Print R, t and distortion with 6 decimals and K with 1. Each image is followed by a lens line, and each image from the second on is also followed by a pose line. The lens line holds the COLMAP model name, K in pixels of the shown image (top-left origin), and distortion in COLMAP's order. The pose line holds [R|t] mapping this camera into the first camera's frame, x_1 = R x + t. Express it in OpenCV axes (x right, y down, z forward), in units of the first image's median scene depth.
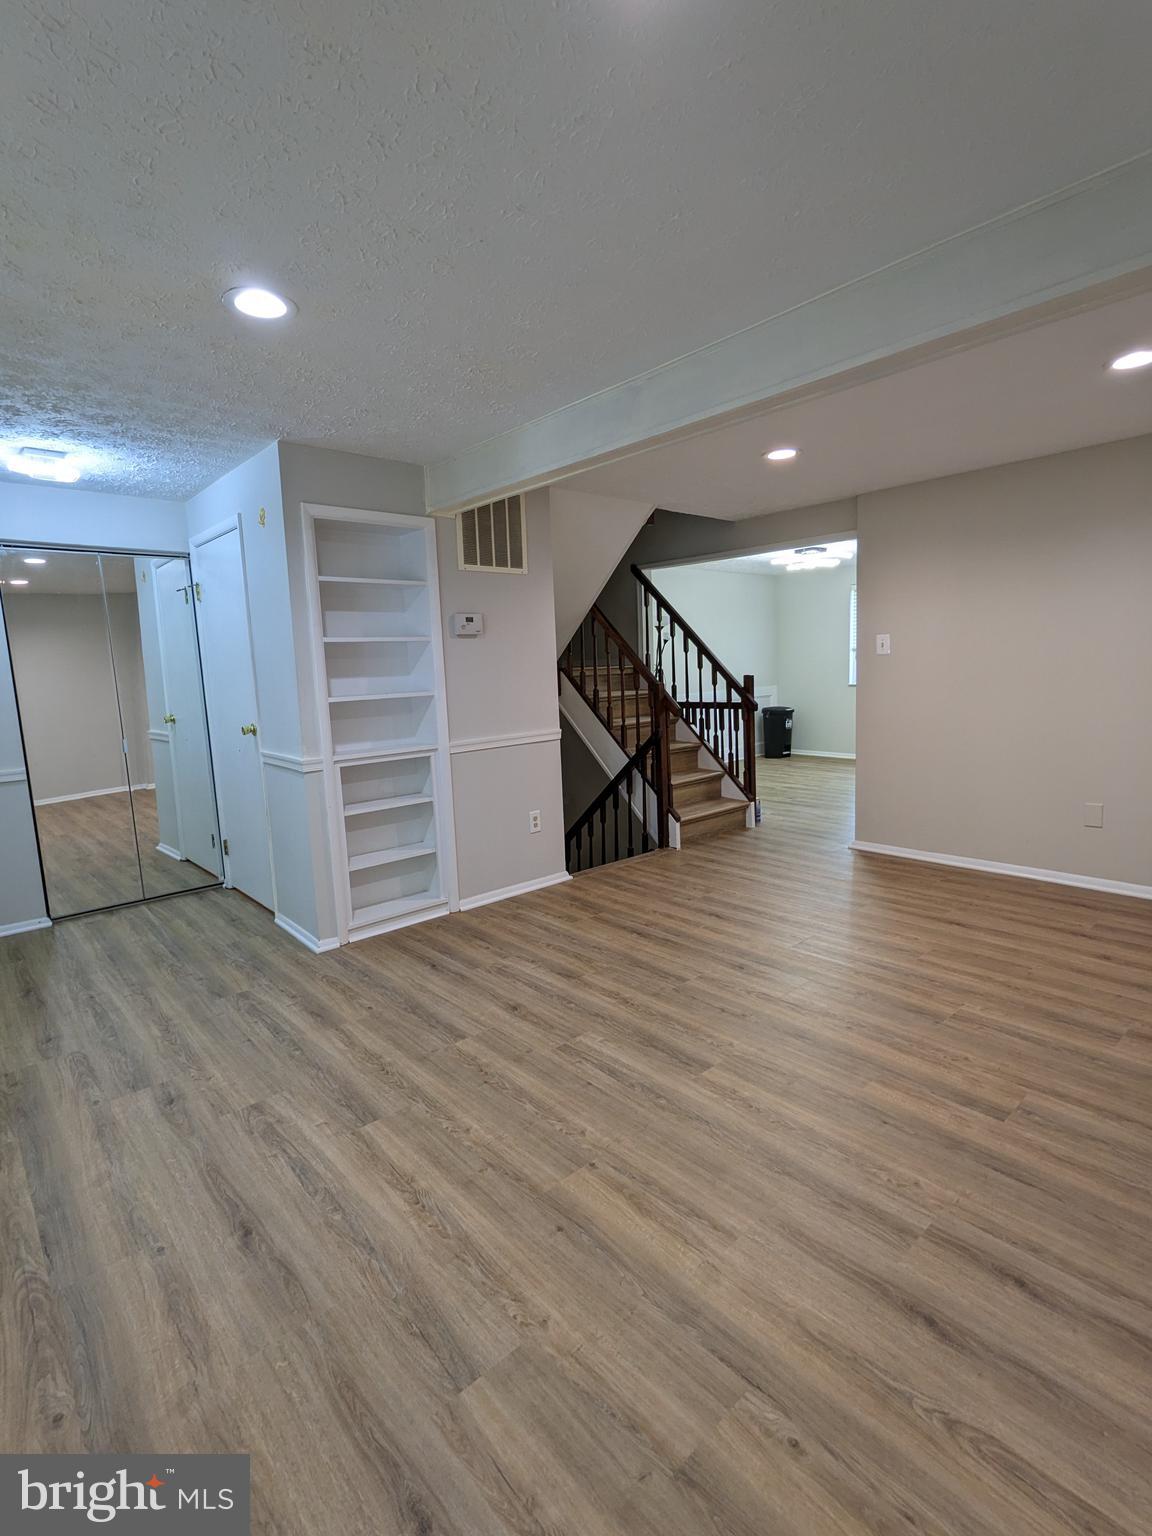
lens RADIAL K [[740.1, 0, 576.6], [0, 740.1, 768.0], [0, 0, 1]] dist [0.003425, 0.006418]
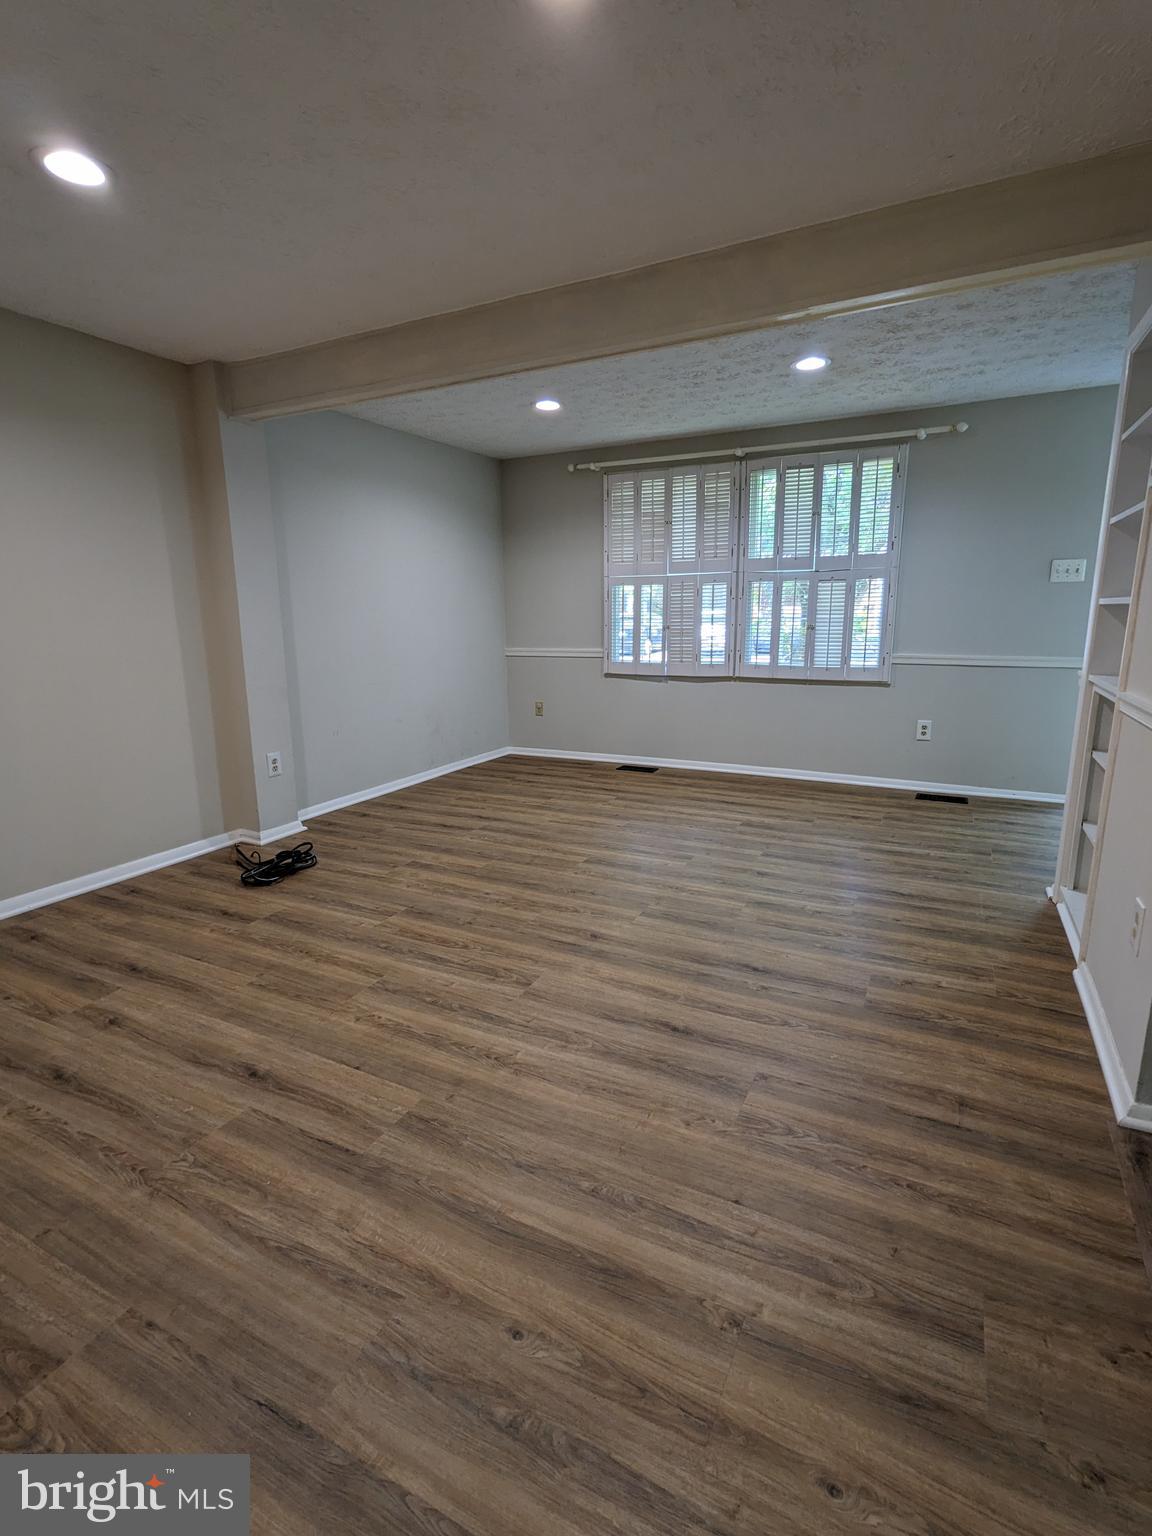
lens RADIAL K [[740.1, 0, 575.0], [0, 740.1, 768.7], [0, 0, 1]] dist [0.003425, 0.006418]
pose [[-0.932008, 0.119830, -0.342056, 0.578589], [-0.007325, 0.937344, 0.348329, -0.239423], [0.362364, 0.327151, -0.872734, 1.890513]]
